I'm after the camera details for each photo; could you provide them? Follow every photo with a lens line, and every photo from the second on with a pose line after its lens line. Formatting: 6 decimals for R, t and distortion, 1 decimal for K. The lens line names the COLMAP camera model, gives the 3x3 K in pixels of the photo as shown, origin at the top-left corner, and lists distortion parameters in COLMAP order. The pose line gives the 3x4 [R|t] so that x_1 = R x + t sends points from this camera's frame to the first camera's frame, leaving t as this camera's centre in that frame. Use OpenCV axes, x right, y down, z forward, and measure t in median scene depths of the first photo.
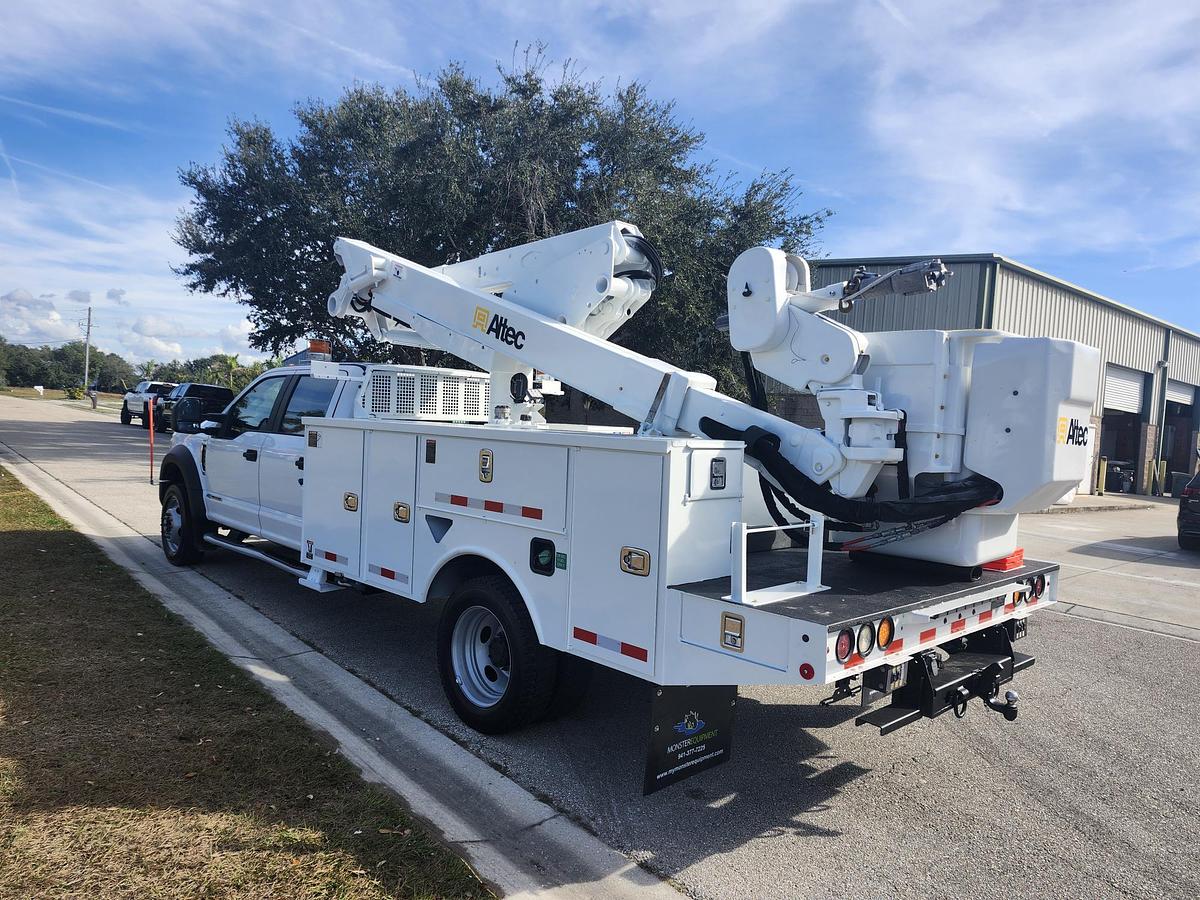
lens RADIAL K [[830.2, 0, 605.1], [0, 830.2, 445.3], [0, 0, 1]] dist [0.104640, -0.119589]
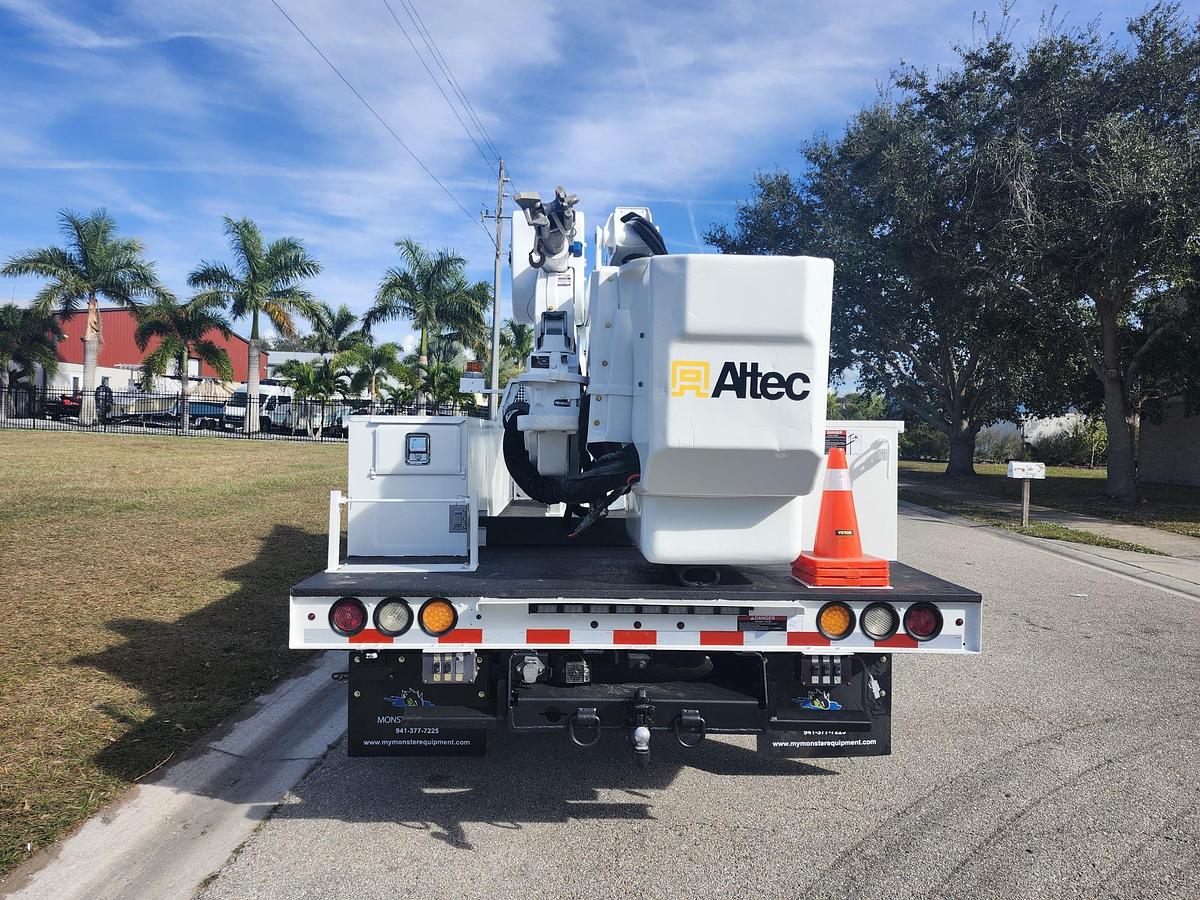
lens RADIAL K [[830.2, 0, 605.1], [0, 830.2, 445.3], [0, 0, 1]] dist [0.104640, -0.119589]
pose [[0.725165, -0.027709, -0.688017, 0.878892], [-0.000832, 0.999154, -0.041117, 0.062576], [0.688574, 0.030389, 0.724529, 0.386732]]
